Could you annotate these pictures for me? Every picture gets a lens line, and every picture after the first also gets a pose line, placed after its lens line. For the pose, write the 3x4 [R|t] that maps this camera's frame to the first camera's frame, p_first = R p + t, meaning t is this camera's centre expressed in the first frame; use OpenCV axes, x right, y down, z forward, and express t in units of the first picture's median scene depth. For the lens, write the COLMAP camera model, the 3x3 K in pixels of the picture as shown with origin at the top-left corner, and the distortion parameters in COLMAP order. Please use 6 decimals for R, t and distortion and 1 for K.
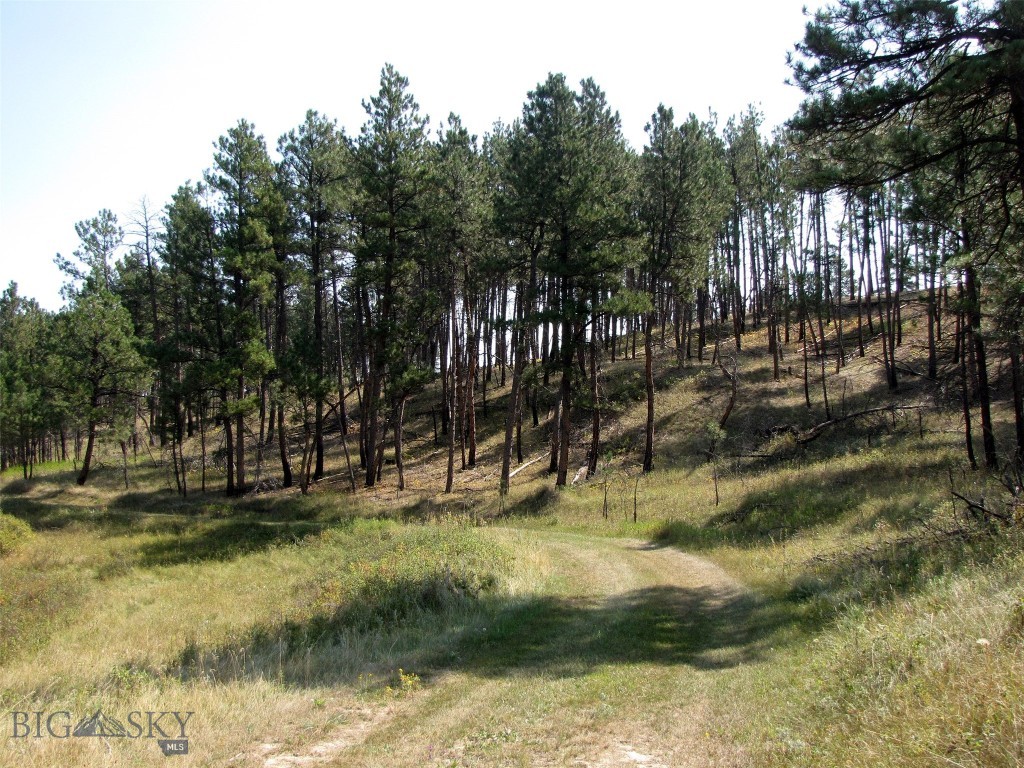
lens RADIAL K [[1140.8, 0, 512.0], [0, 1140.8, 384.0], [0, 0, 1]] dist [-0.057955, -0.010985]
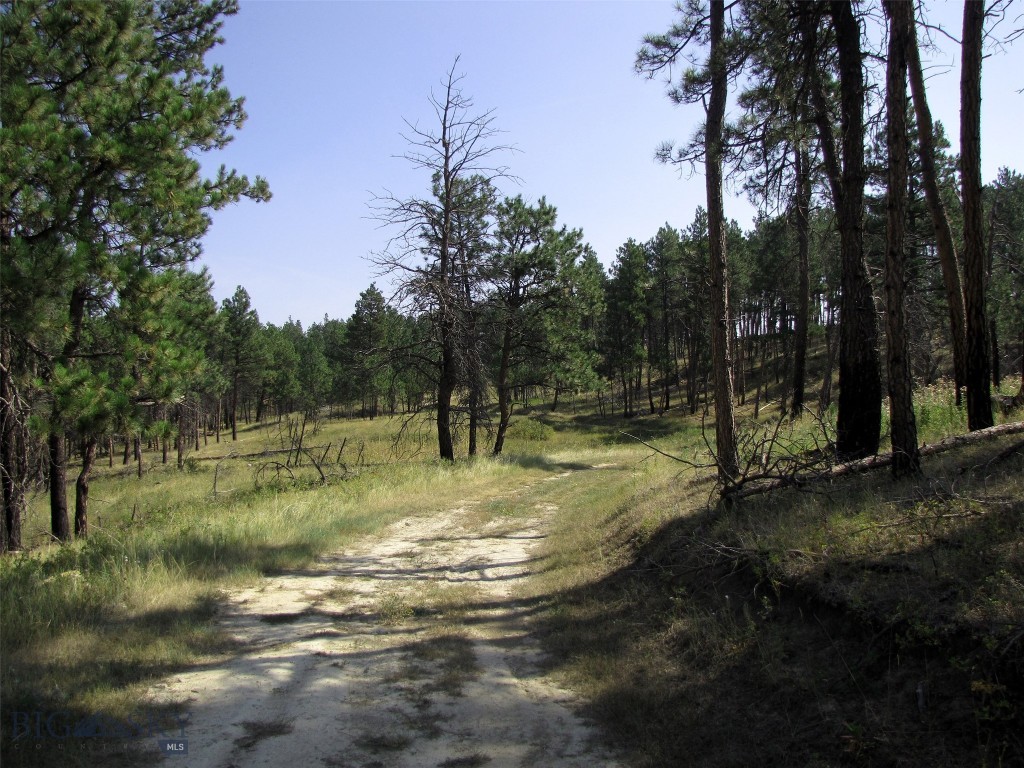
lens RADIAL K [[849.2, 0, 512.0], [0, 849.2, 384.0], [0, 0, 1]] dist [-0.200574, 0.197885]
pose [[0.946072, 0.004840, -0.323919, 0.063822], [0.014311, 0.998288, 0.056717, -0.059407], [0.323639, -0.058294, 0.944383, -0.581691]]
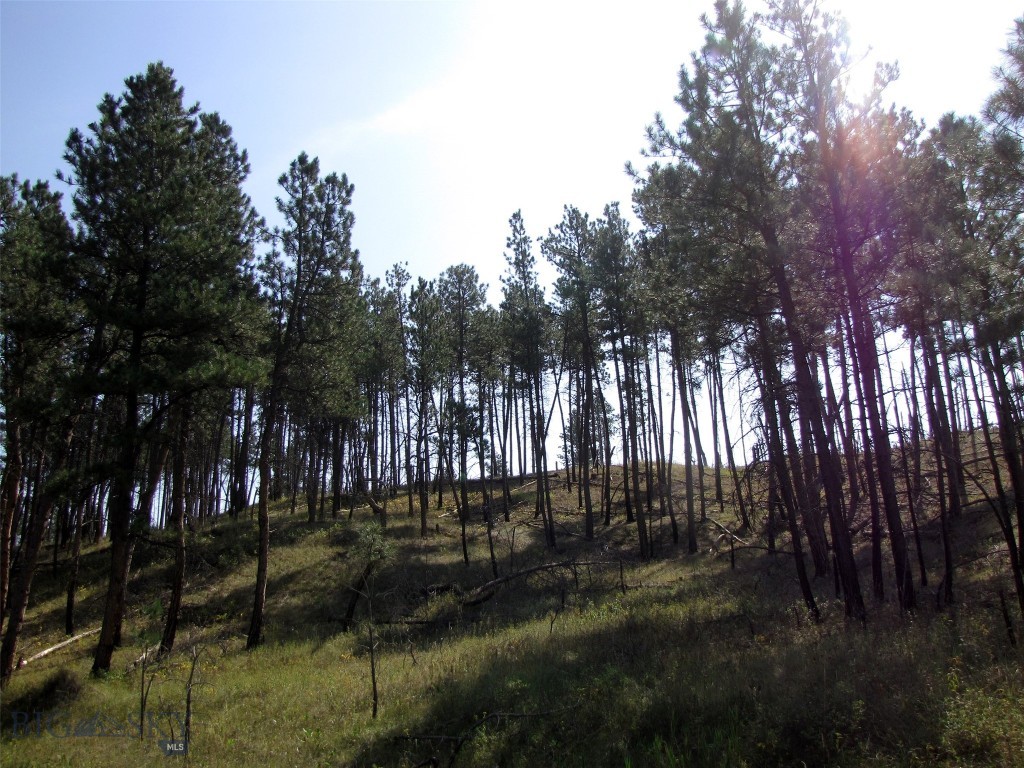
lens RADIAL K [[849.2, 0, 512.0], [0, 849.2, 384.0], [0, 0, 1]] dist [-0.200574, 0.197885]
pose [[0.931203, 0.080617, 0.355475, 0.065634], [0.005966, 0.971734, -0.236005, 0.036253], [-0.364453, 0.221889, 0.904400, 0.409390]]
